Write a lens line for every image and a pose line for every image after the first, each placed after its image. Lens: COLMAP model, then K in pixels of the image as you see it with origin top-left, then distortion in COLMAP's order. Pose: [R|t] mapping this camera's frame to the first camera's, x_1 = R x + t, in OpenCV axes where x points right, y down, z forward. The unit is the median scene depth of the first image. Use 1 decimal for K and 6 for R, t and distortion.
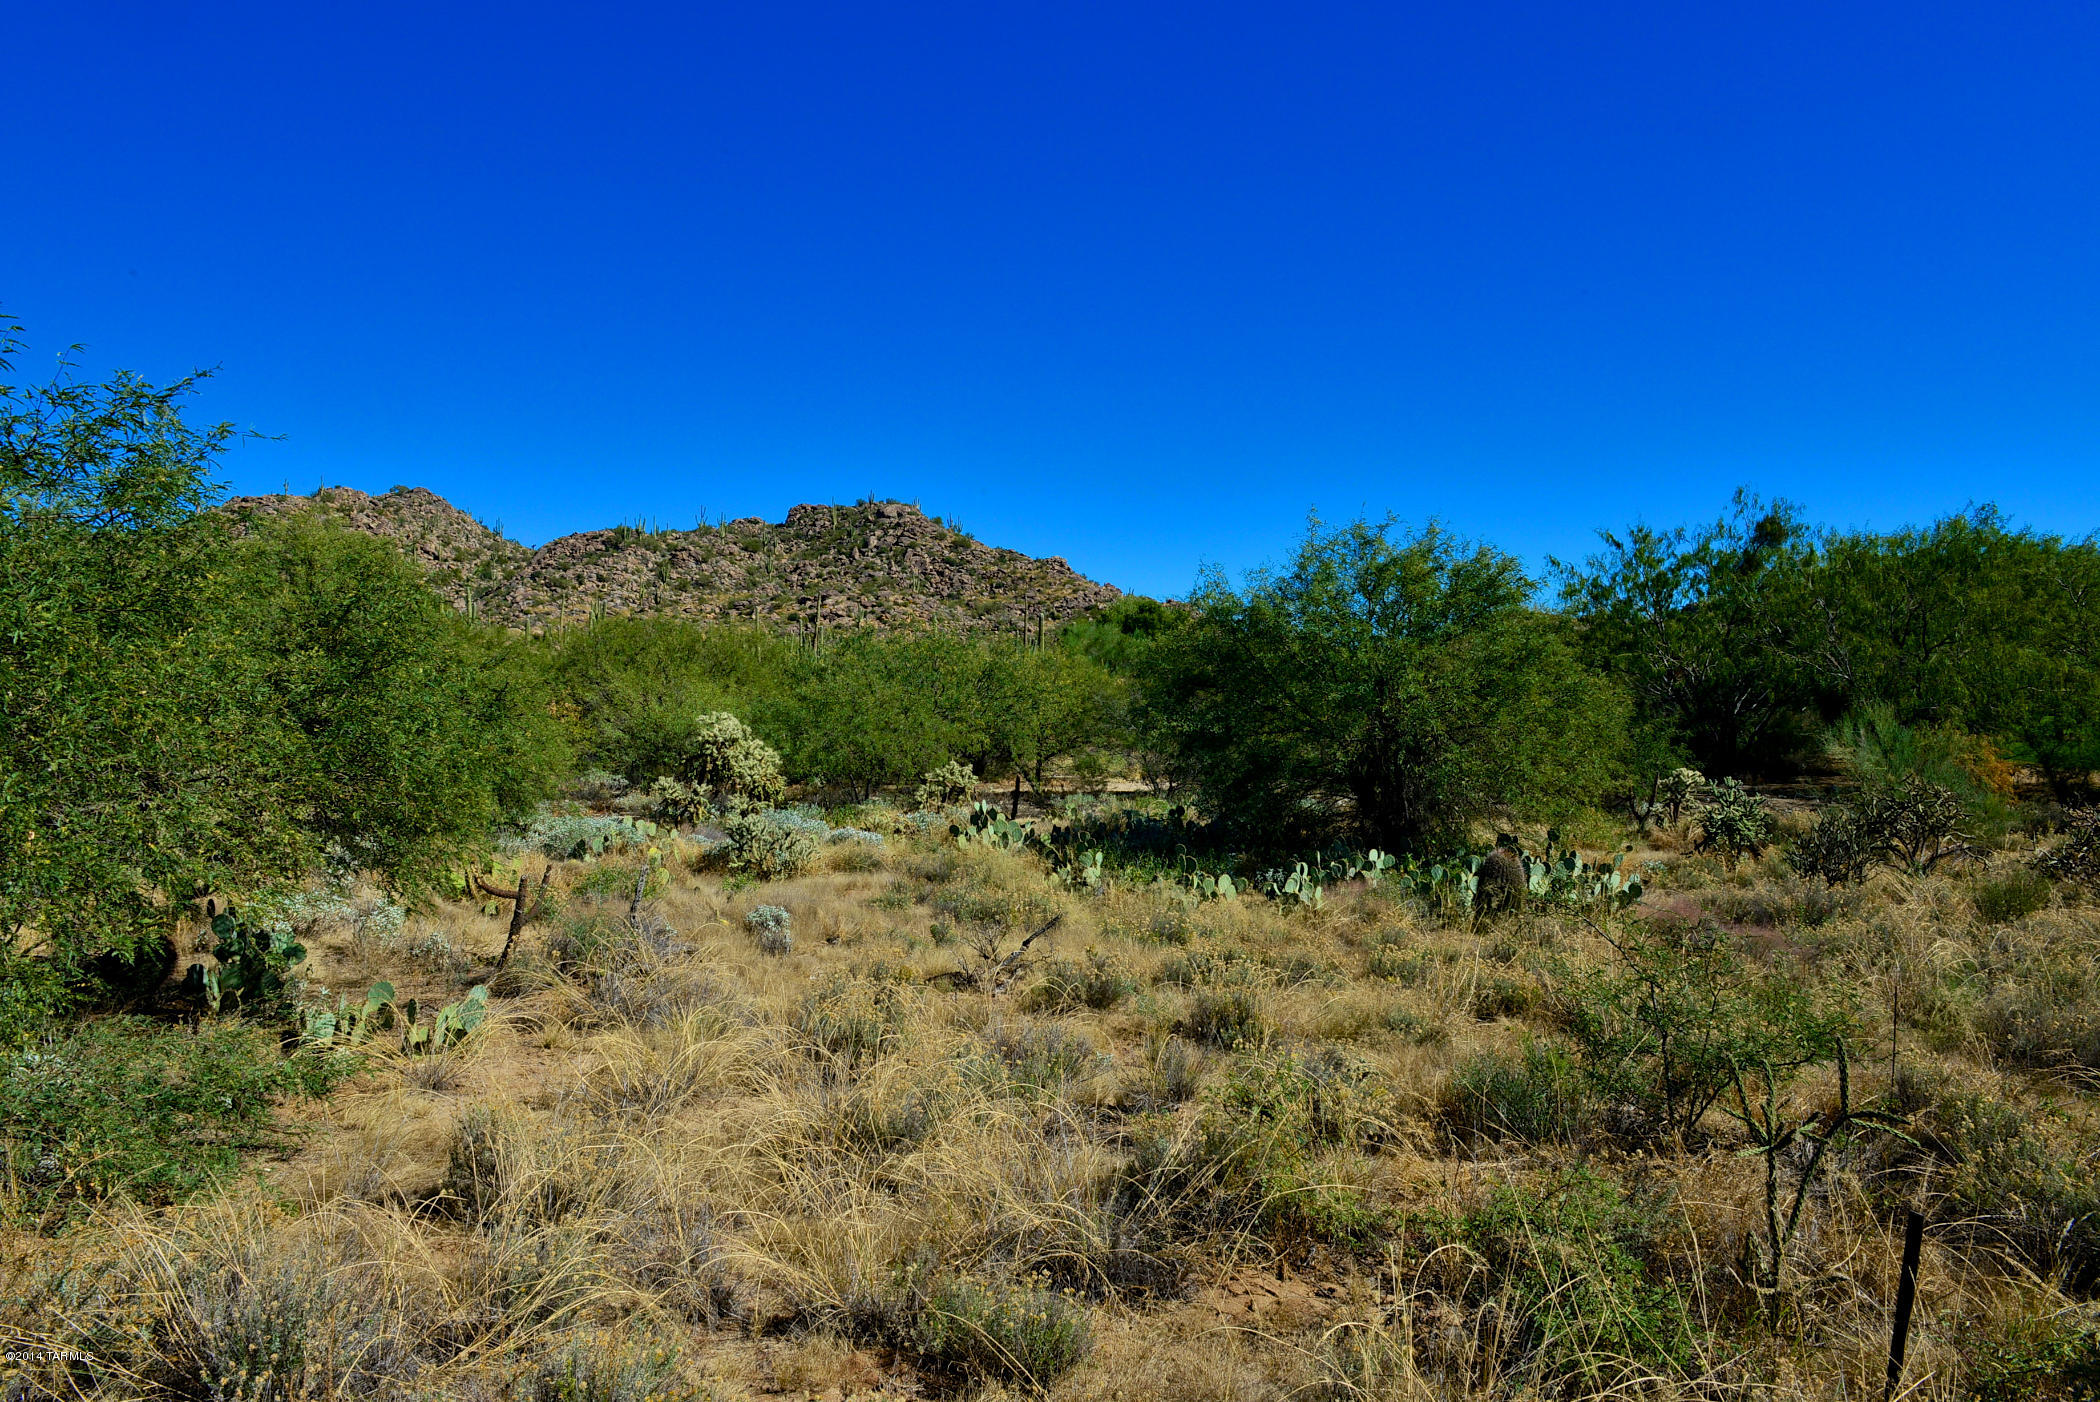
lens RADIAL K [[1419.9, 0, 1058.4], [0, 1419.9, 703.2], [0, 0, 1]] dist [-0.007858, -0.006561]
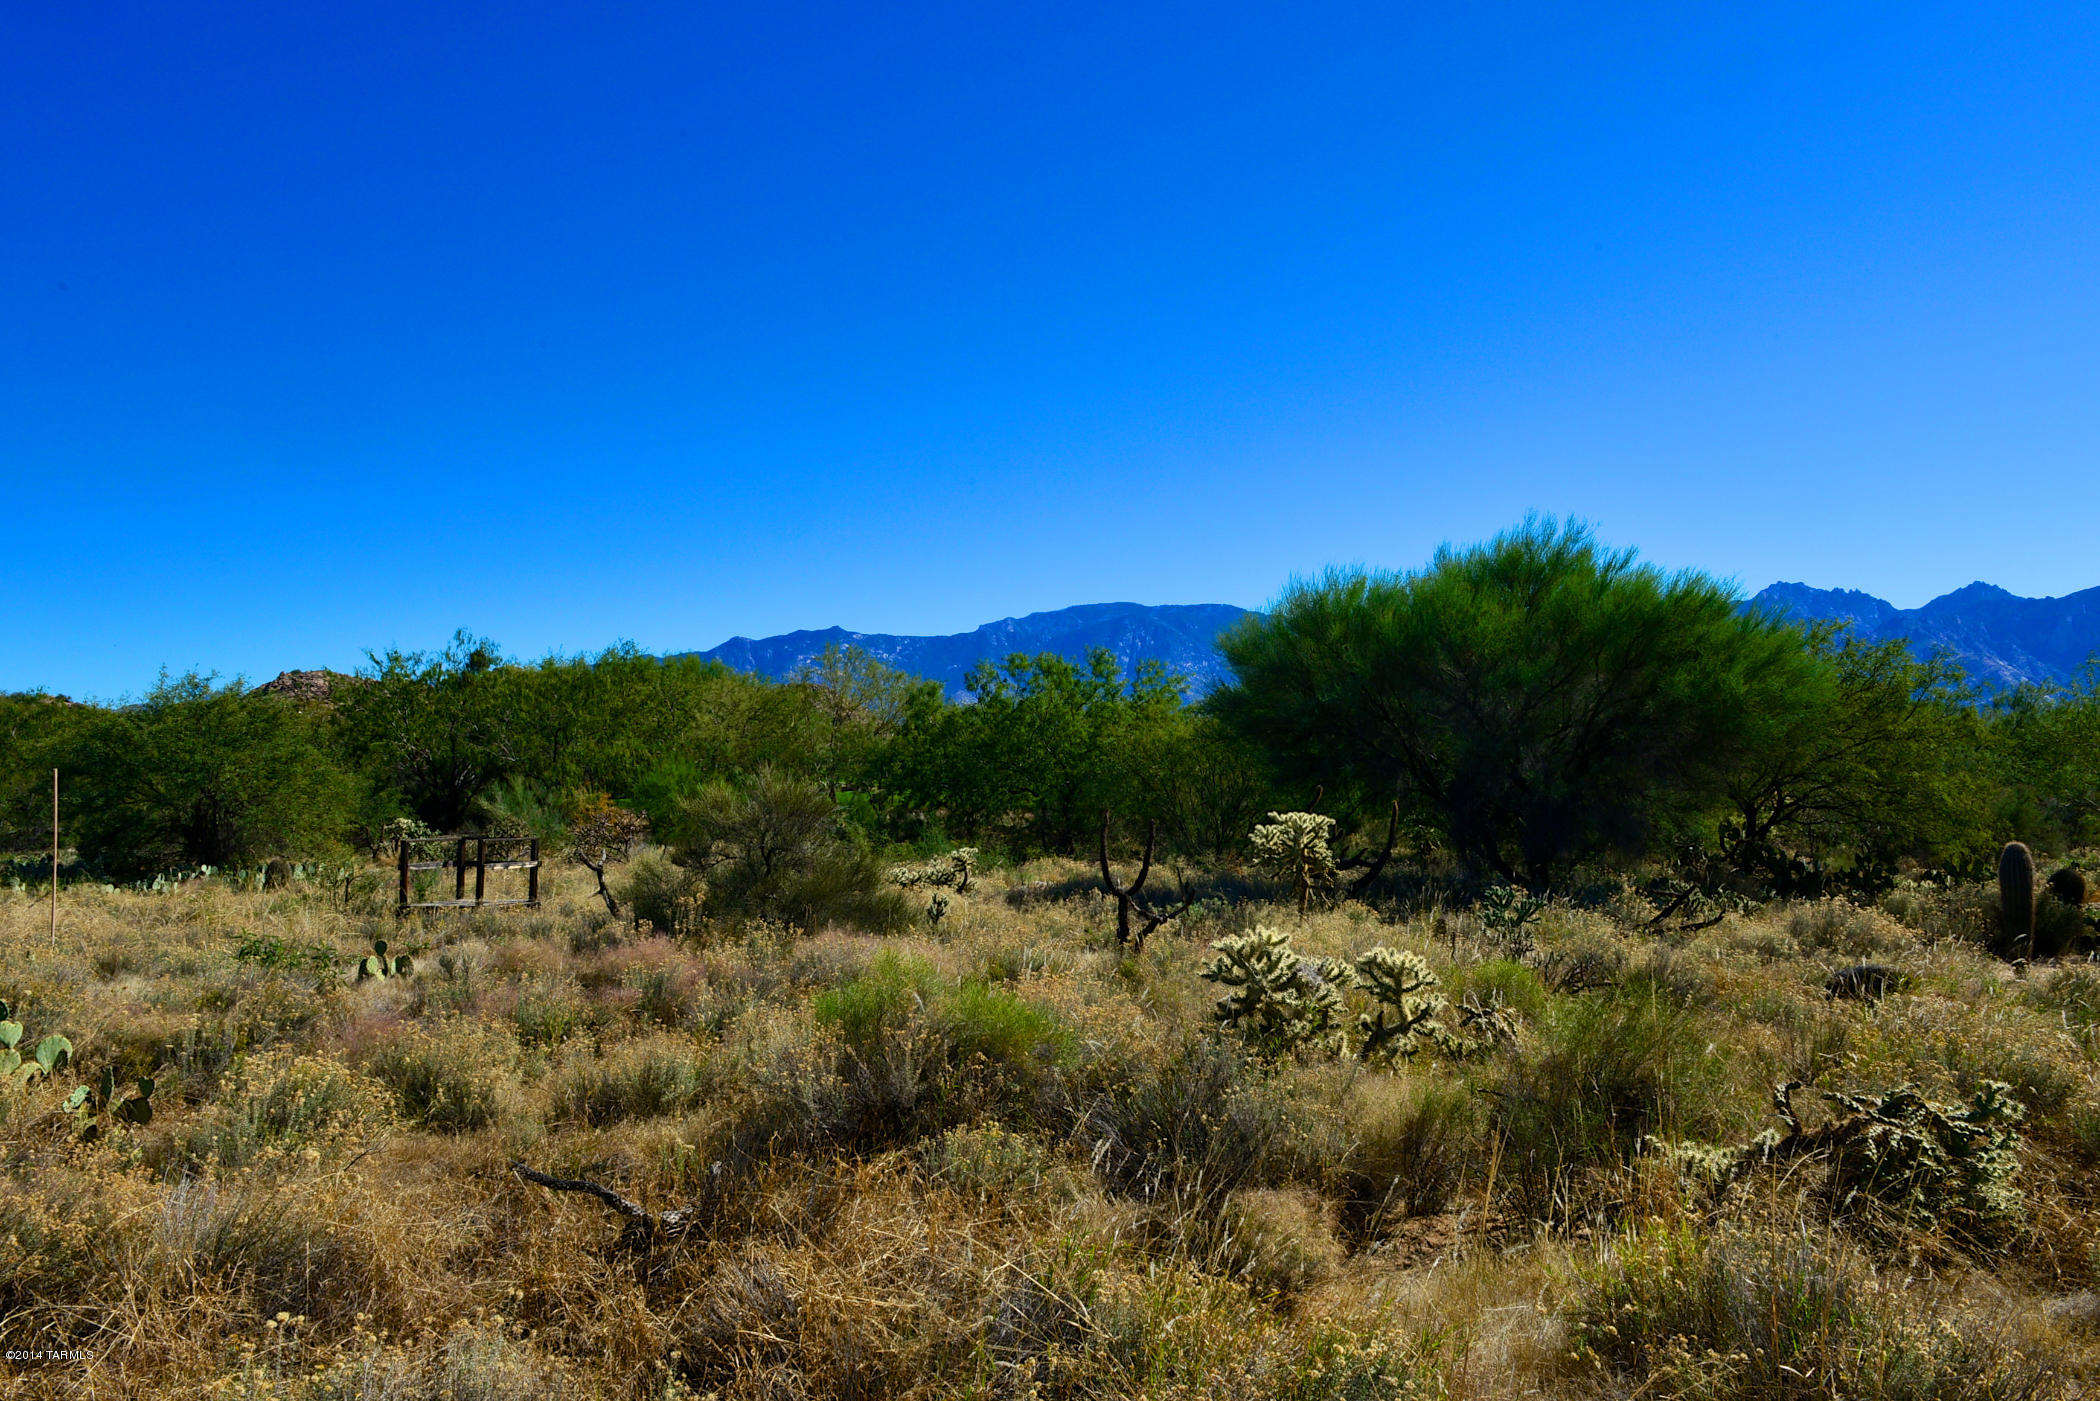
lens RADIAL K [[1480.6, 0, 990.9], [0, 1480.6, 698.6], [0, 0, 1]] dist [-0.006414, -0.006593]
pose [[0.738716, 0.018774, 0.673756, -0.240016], [0.013294, 0.999012, -0.042412, -0.012256], [-0.673886, 0.040287, 0.737736, -0.830893]]
